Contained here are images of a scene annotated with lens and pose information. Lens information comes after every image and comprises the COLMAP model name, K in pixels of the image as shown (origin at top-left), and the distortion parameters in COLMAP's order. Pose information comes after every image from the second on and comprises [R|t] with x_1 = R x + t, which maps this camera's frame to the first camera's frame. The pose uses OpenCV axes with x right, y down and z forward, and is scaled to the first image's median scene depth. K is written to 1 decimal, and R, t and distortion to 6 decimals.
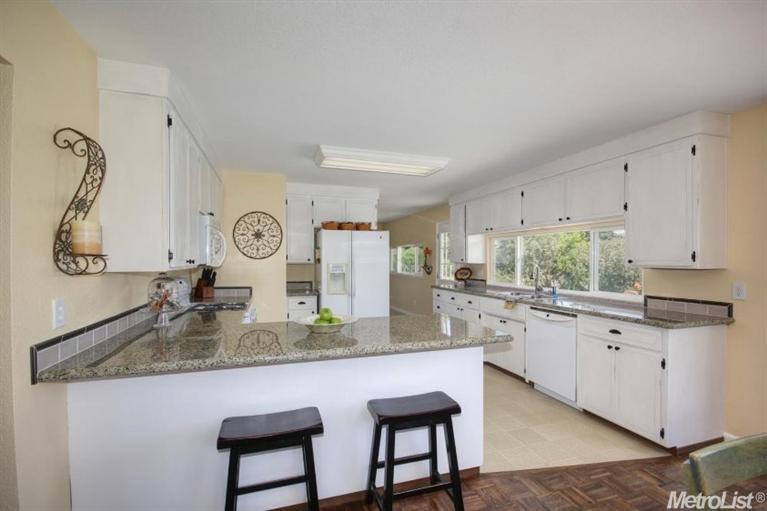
lens RADIAL K [[360.3, 0, 382.0], [0, 360.3, 265.8], [0, 0, 1]] dist [0.000754, -0.005834]
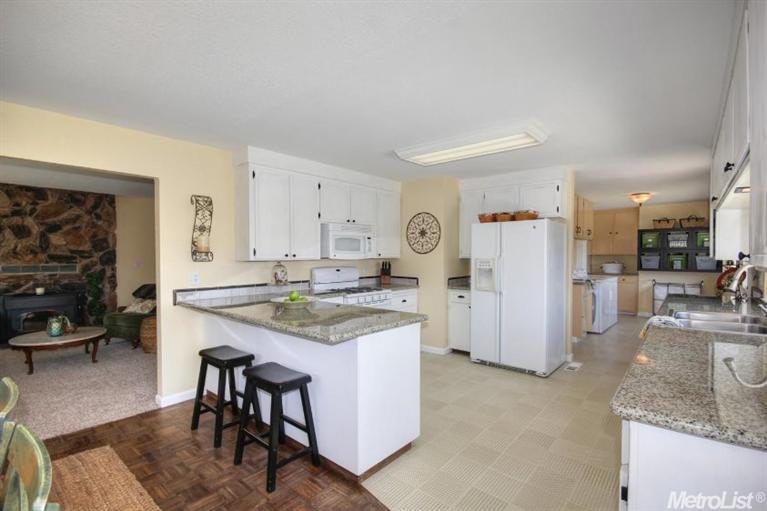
lens RADIAL K [[360.3, 0, 374.1], [0, 360.3, 263.4], [0, 0, 1]] dist [0.000754, -0.005834]
pose [[0.505188, 0.021031, -0.862753, 0.566613], [-0.014510, 0.999769, 0.015875, -0.004527], [0.862887, 0.004499, 0.505376, 0.291770]]
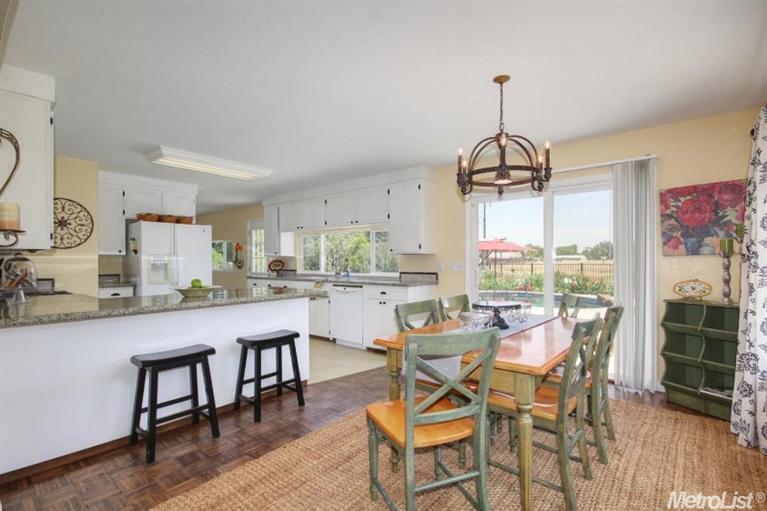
lens RADIAL K [[360.3, 0, 376.7], [0, 360.3, 261.1], [0, 0, 1]] dist [0.000754, -0.005834]
pose [[0.861318, -0.004302, 0.508047, -0.114818], [0.010843, 0.999892, -0.009916, 0.031592], [-0.507950, 0.014049, 0.861272, -0.218996]]
